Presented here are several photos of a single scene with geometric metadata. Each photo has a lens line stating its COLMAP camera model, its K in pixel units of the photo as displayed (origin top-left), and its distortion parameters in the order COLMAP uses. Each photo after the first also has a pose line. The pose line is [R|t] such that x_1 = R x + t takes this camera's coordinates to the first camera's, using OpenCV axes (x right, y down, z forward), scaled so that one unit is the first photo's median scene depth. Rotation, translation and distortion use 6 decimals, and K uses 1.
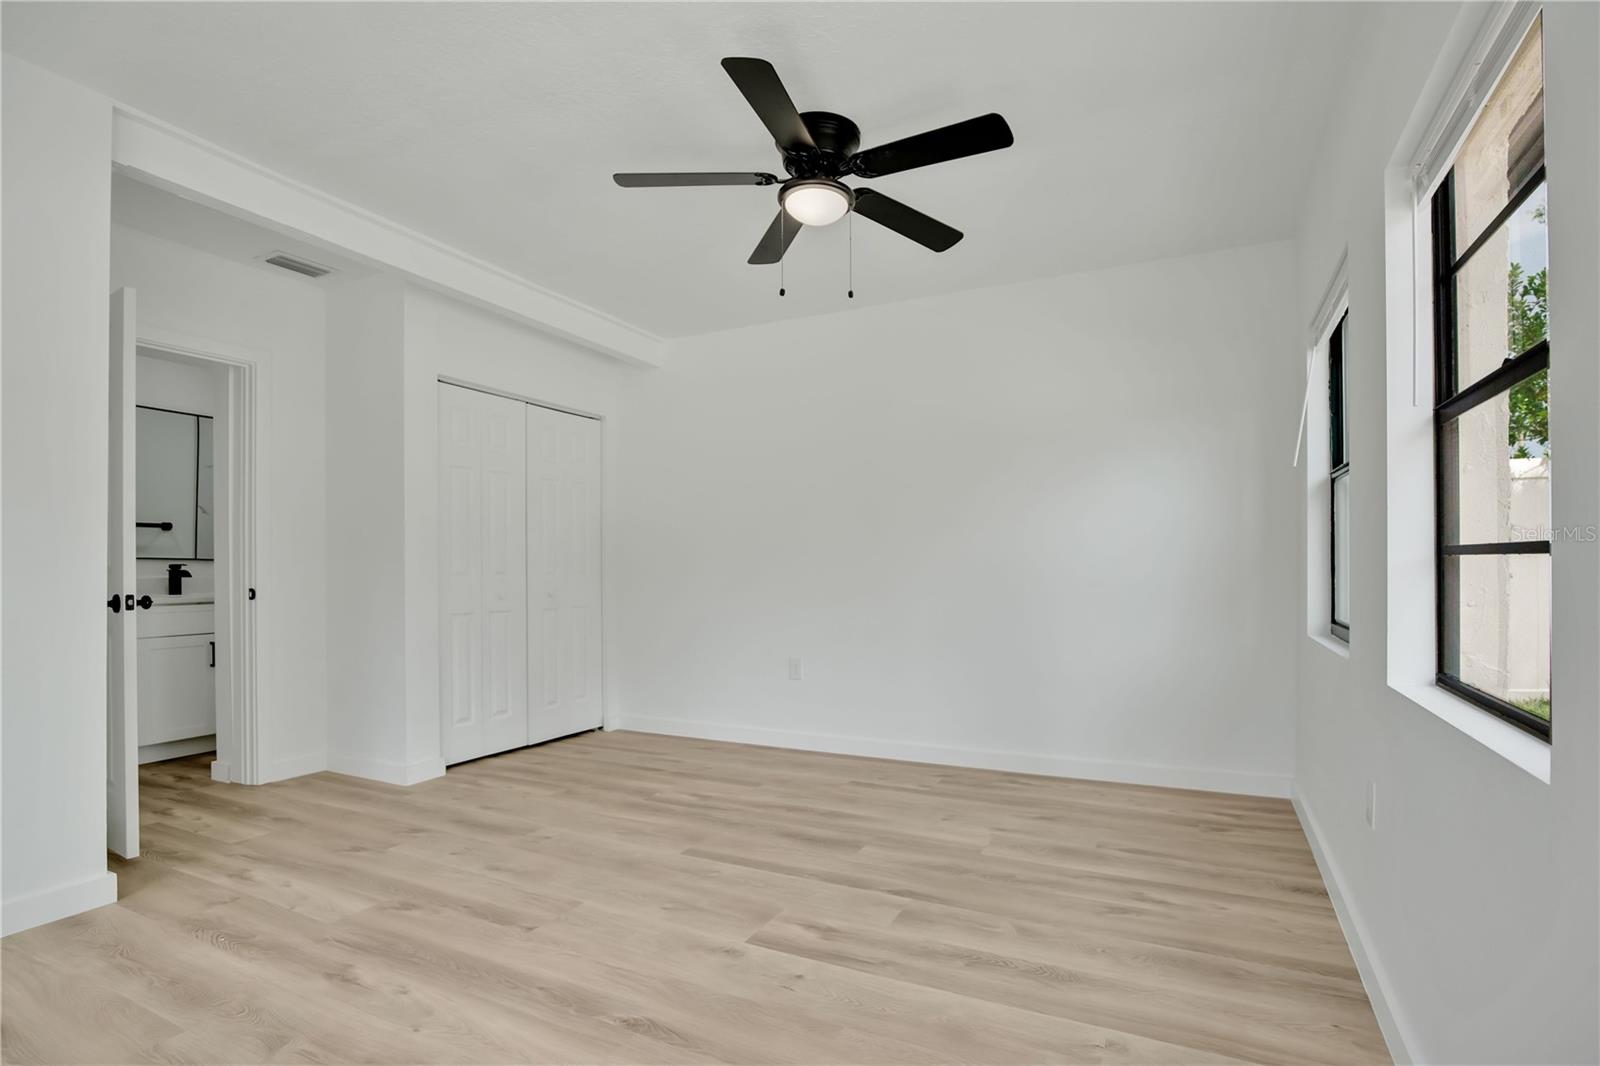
lens RADIAL K [[759.5, 0, 798.0], [0, 759.5, 530.7], [0, 0, 1]] dist [-0.022984, 0.000940]
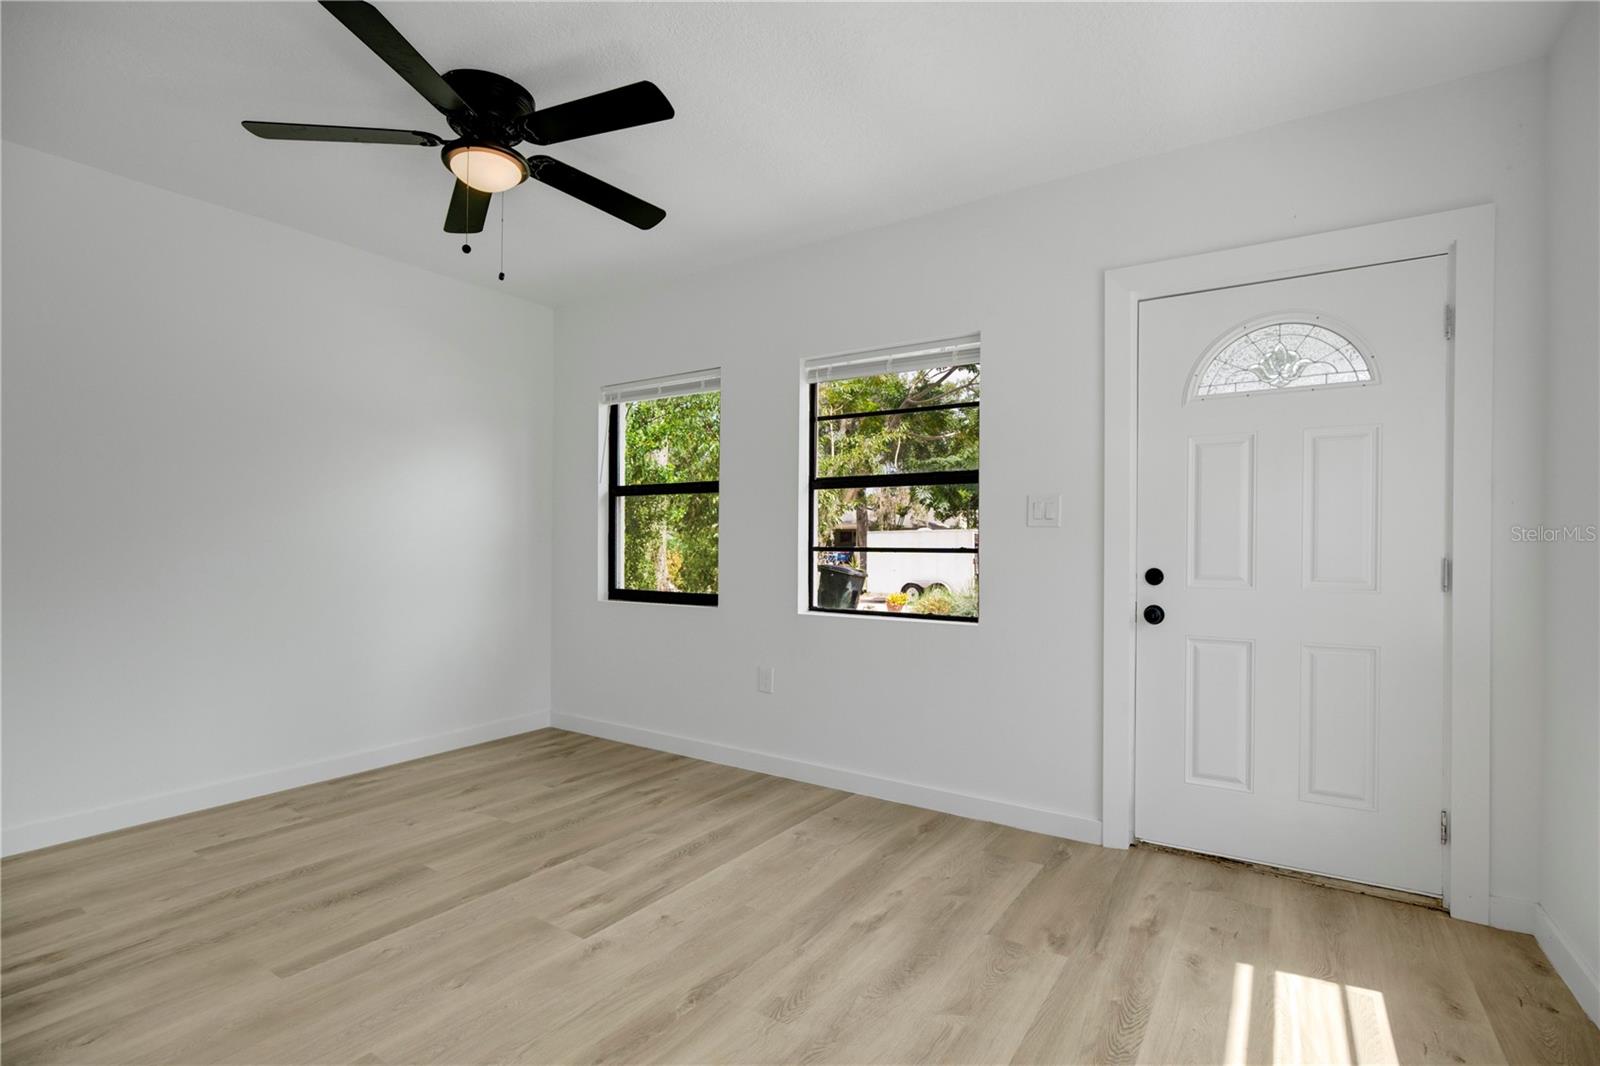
lens RADIAL K [[776.4, 0, 796.5], [0, 776.4, 539.3], [0, 0, 1]] dist [-0.025802, 0.000371]
pose [[0.125421, 0.011327, 0.992039, -0.845605], [-0.051160, 0.998678, -0.004934, 0.003594], [-0.990784, -0.050134, 0.125835, 0.493140]]
